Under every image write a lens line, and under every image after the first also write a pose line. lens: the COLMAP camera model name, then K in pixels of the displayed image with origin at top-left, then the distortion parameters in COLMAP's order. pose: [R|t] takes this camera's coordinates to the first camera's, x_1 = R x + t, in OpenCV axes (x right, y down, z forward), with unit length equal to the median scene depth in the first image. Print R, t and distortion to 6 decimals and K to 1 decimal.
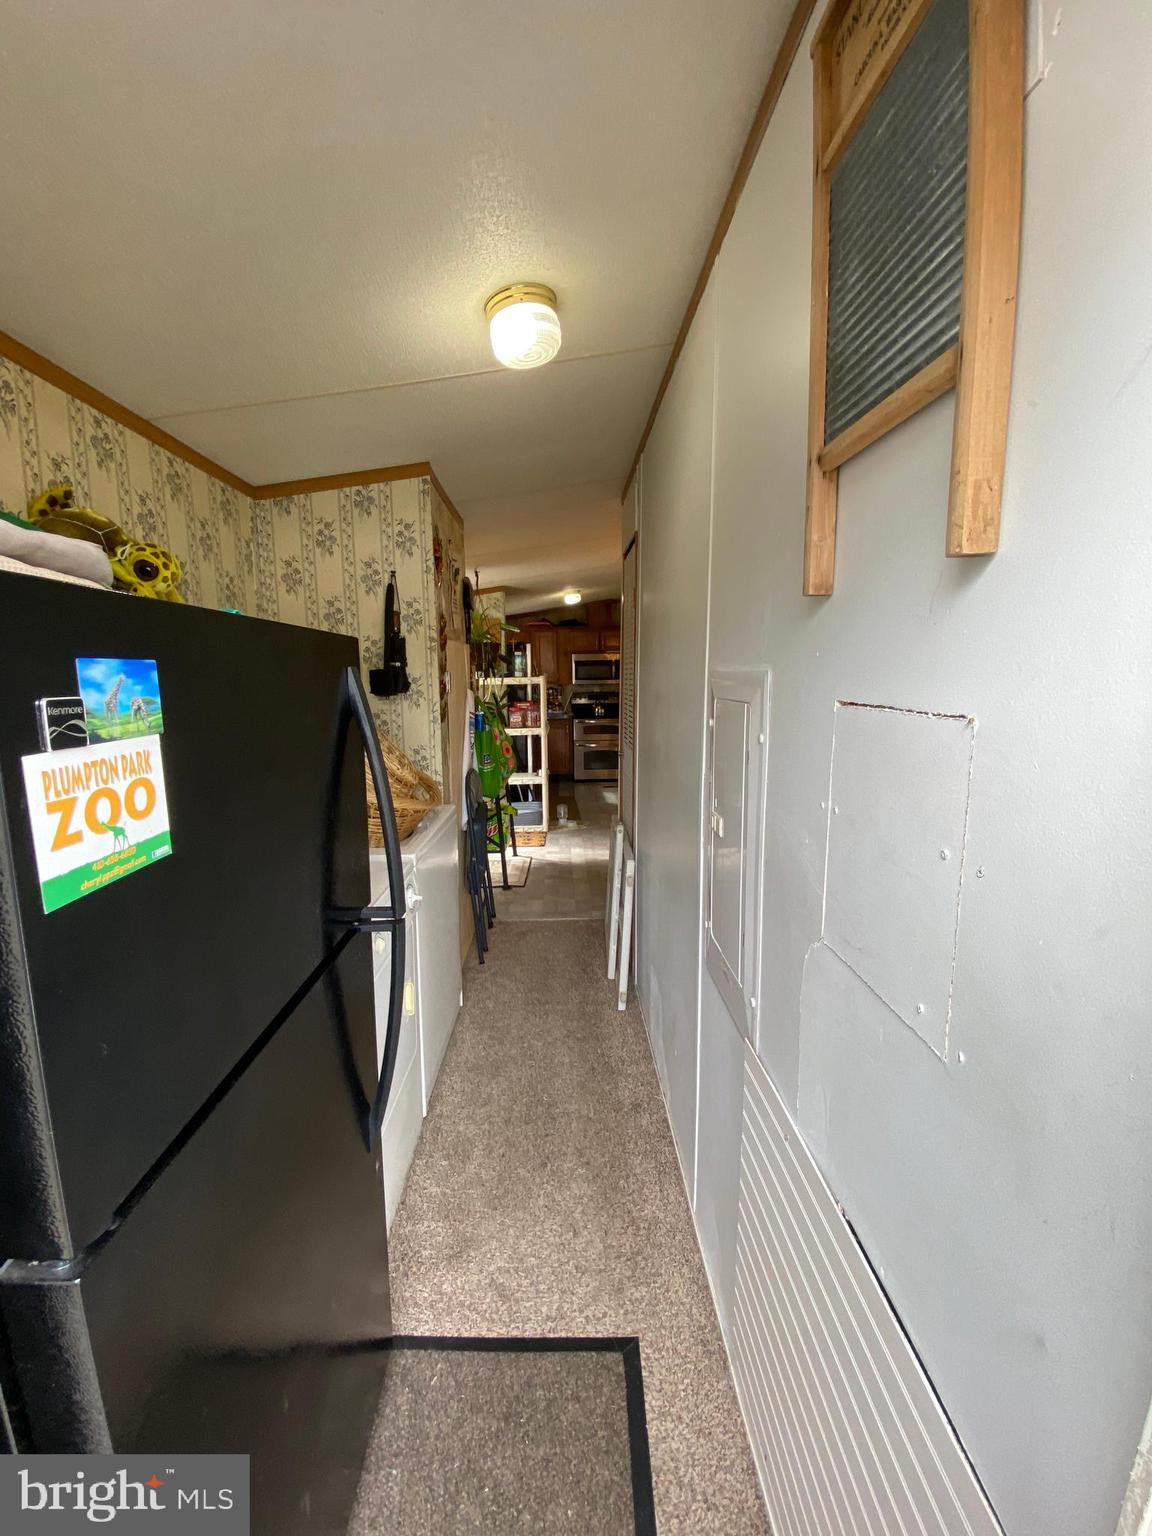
lens RADIAL K [[615.7, 0, 582.5], [0, 615.7, 773.9], [0, 0, 1]] dist [0.030557, -0.027550]
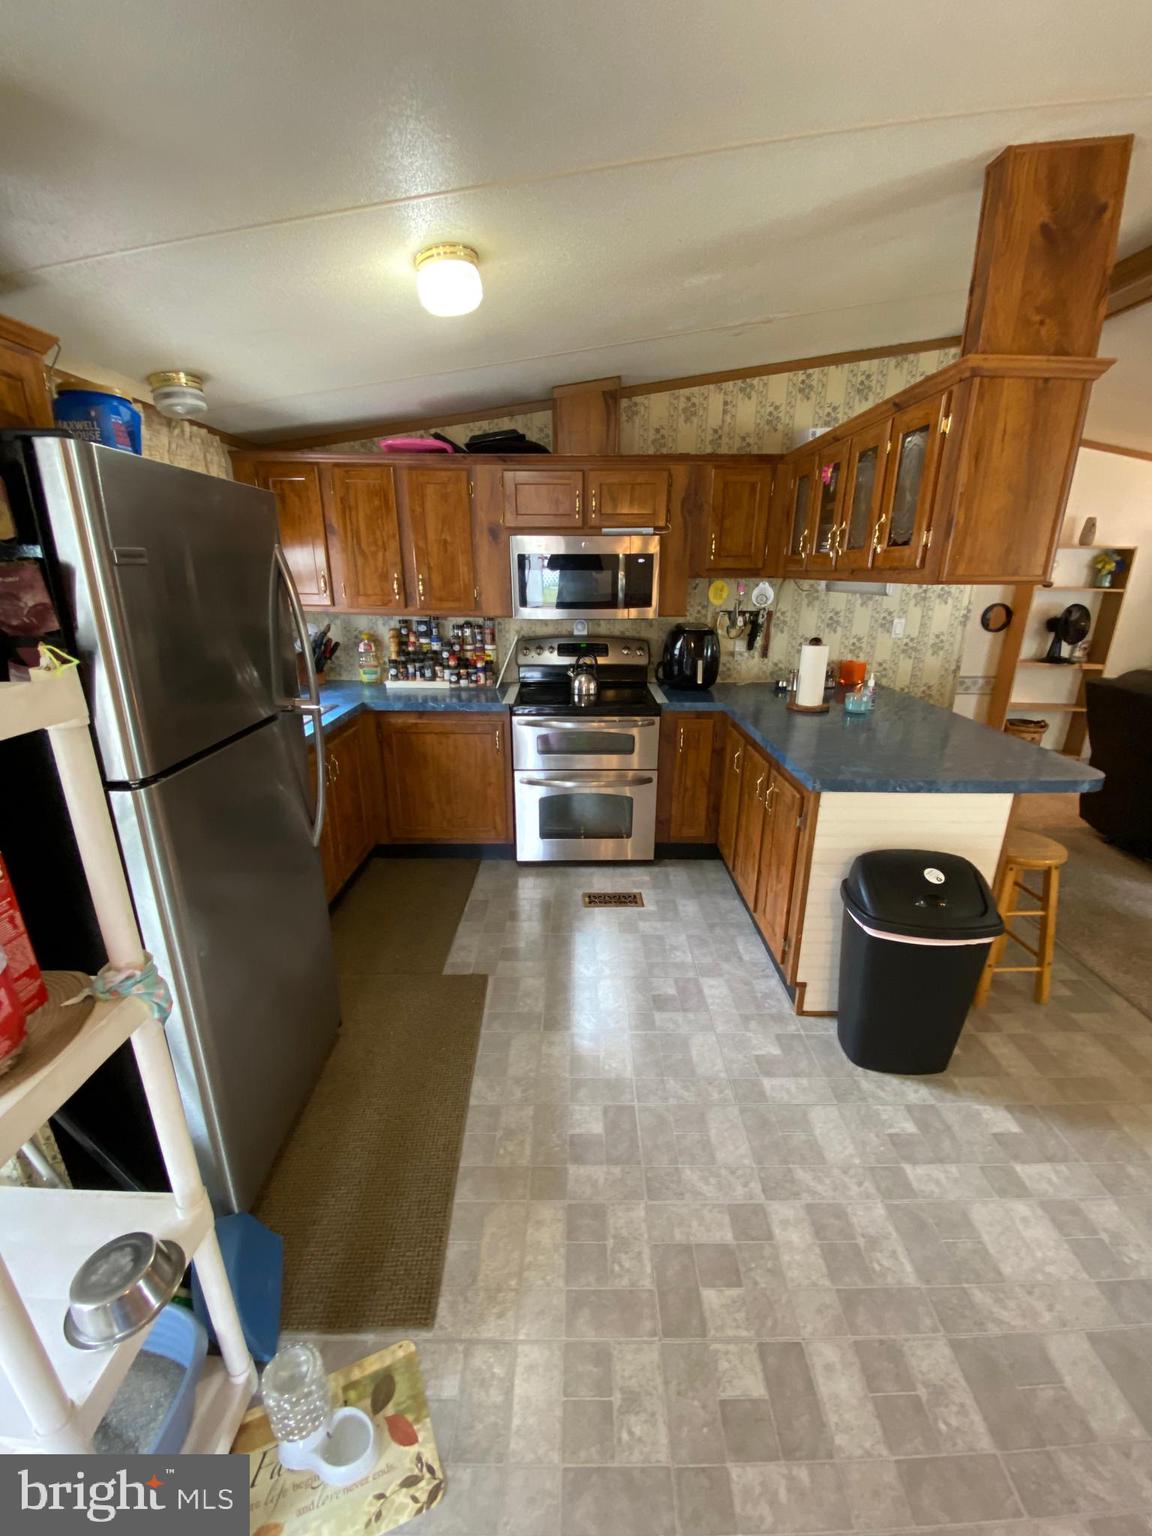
lens RADIAL K [[615.7, 0, 582.5], [0, 615.7, 773.9], [0, 0, 1]] dist [0.030557, -0.027550]
pose [[0.999401, 0.025746, -0.023108, 0.037691], [-0.022278, 0.989974, 0.139479, -0.103232], [0.026467, -0.138881, 0.989955, 0.603596]]
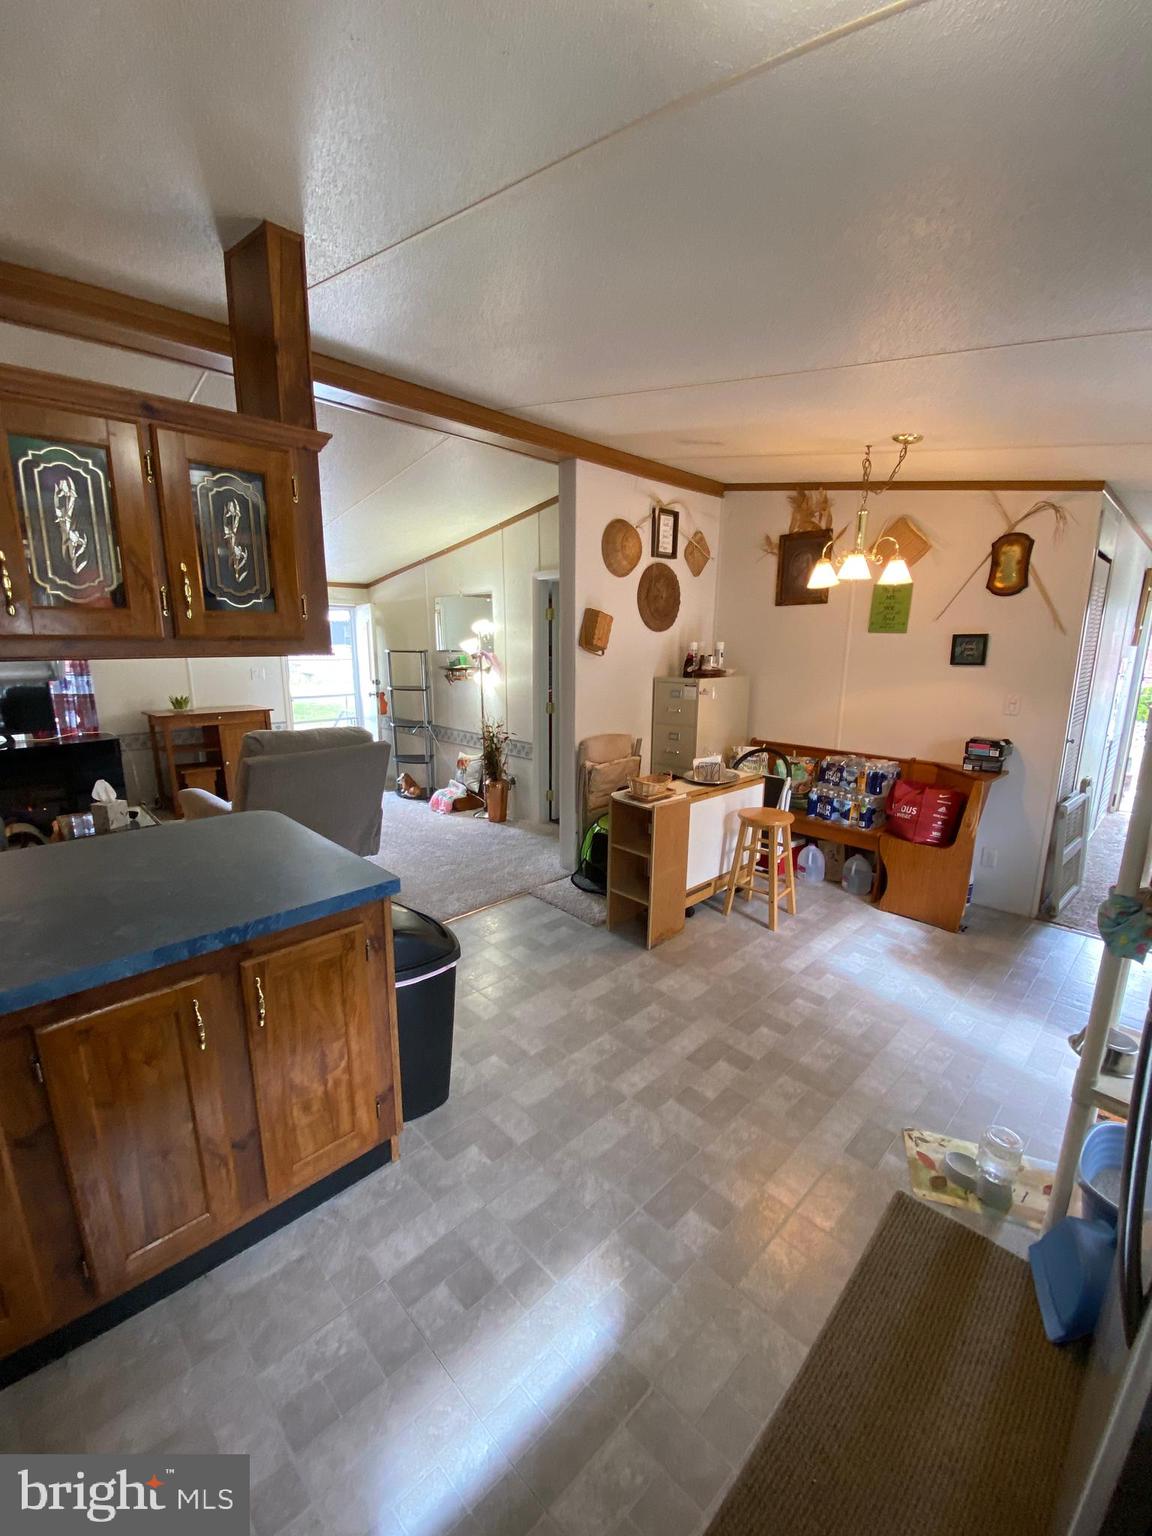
lens RADIAL K [[615.7, 0, 582.5], [0, 615.7, 773.9], [0, 0, 1]] dist [0.030557, -0.027550]
pose [[-0.672193, -0.153005, 0.724394, -0.060983], [0.130315, 0.938687, 0.319193, -0.159593], [-0.728817, 0.308959, -0.611040, 0.906803]]
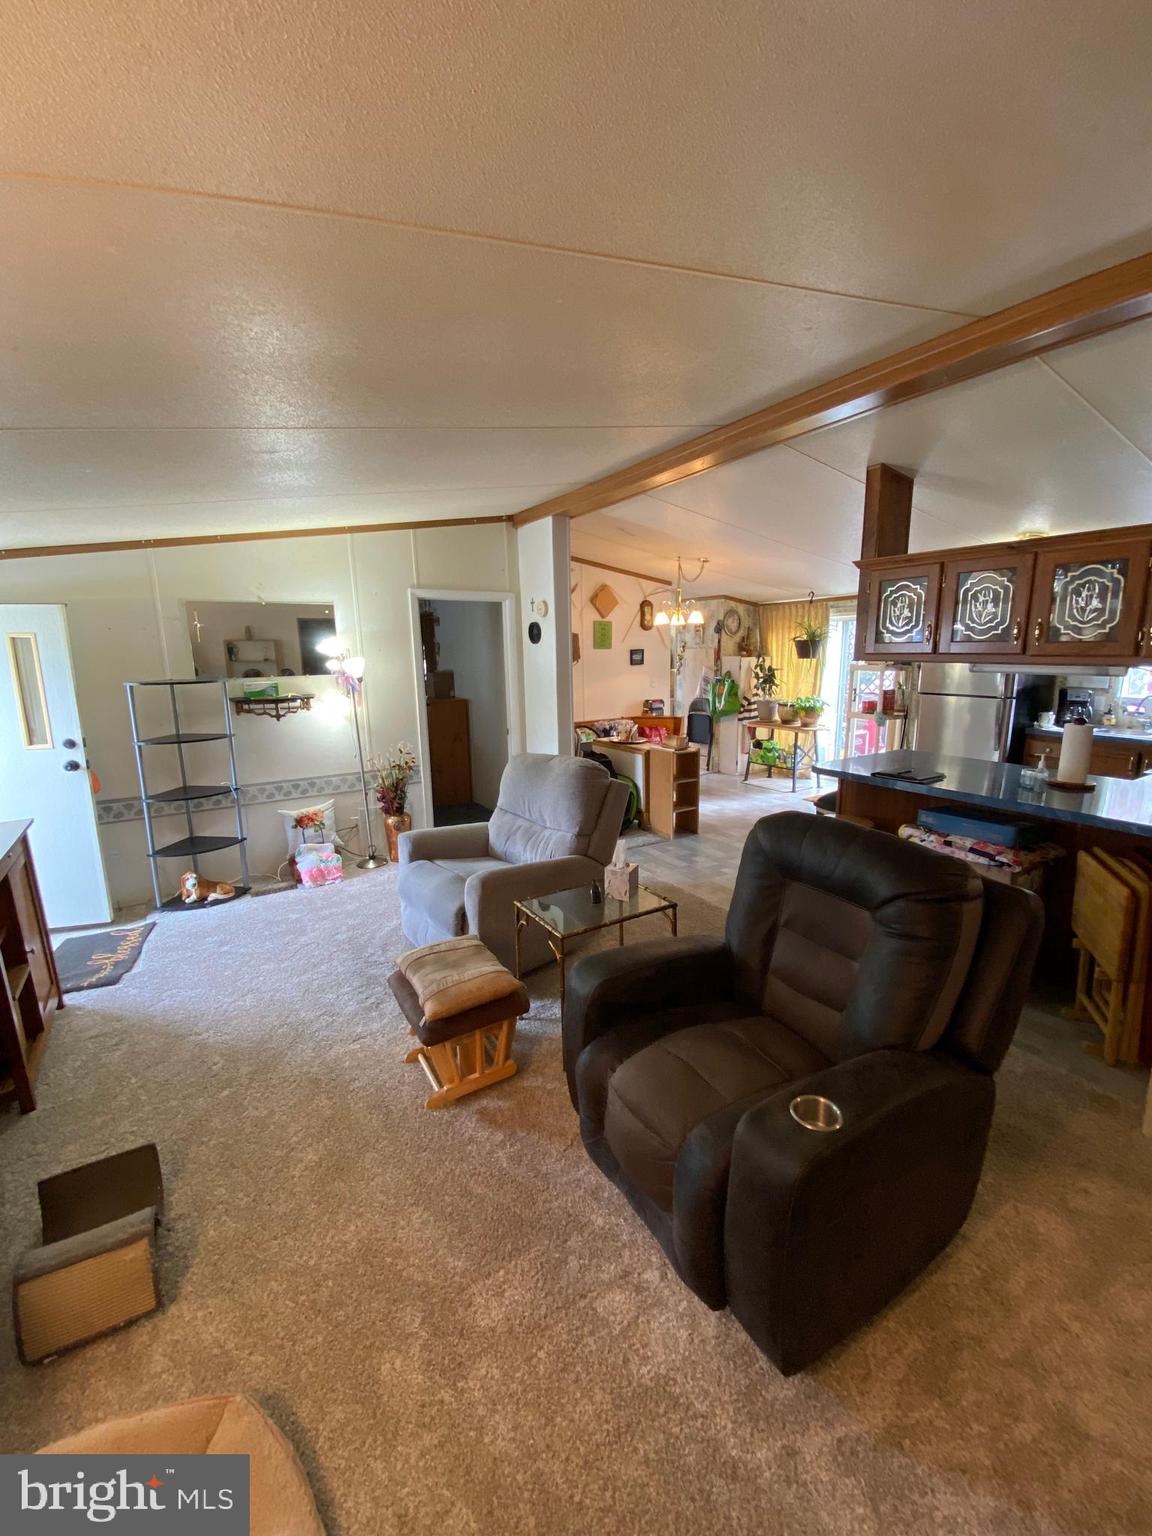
lens RADIAL K [[615.7, 0, 582.5], [0, 615.7, 773.9], [0, 0, 1]] dist [0.030557, -0.027550]
pose [[-0.863970, 0.120102, -0.489010, 0.582772], [-0.066948, 0.935120, 0.347948, -0.207311], [0.499072, 0.333355, -0.799876, 1.112714]]
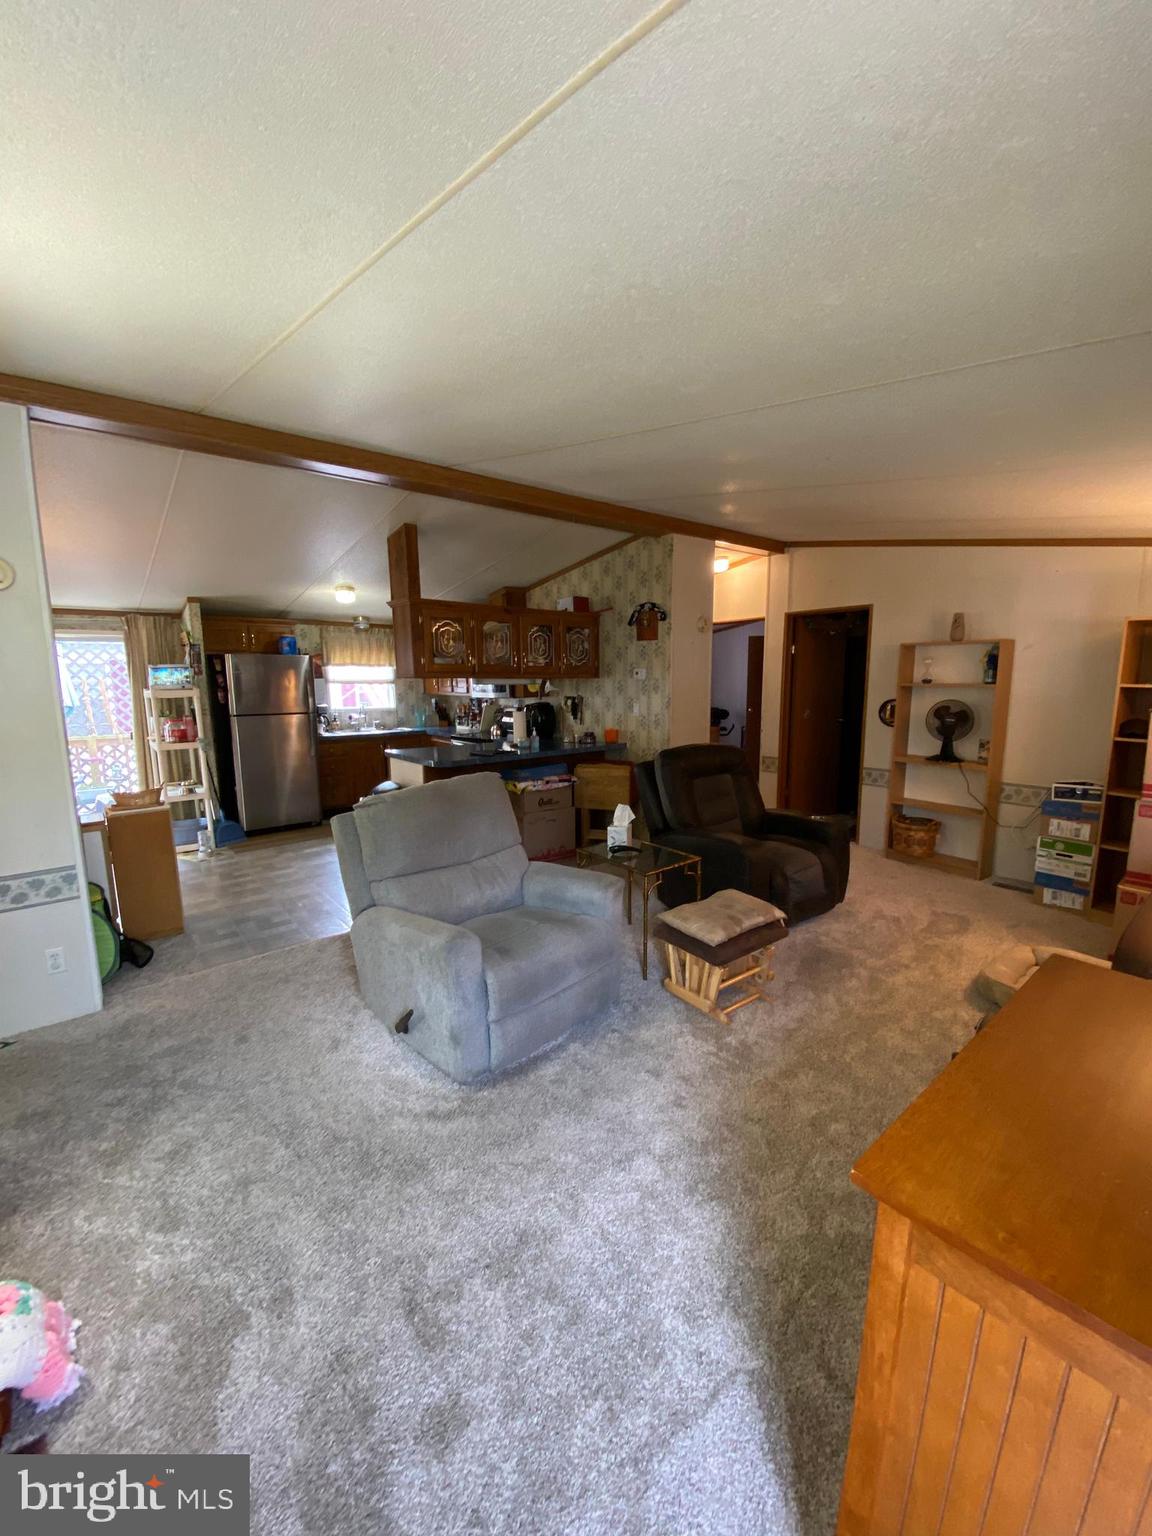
lens RADIAL K [[615.7, 0, 582.5], [0, 615.7, 773.9], [0, 0, 1]] dist [0.030557, -0.027550]
pose [[0.610722, 0.129047, -0.781259, 0.717355], [-0.141223, 0.988564, 0.052892, -0.108018], [0.779150, 0.078030, 0.621962, 0.613586]]
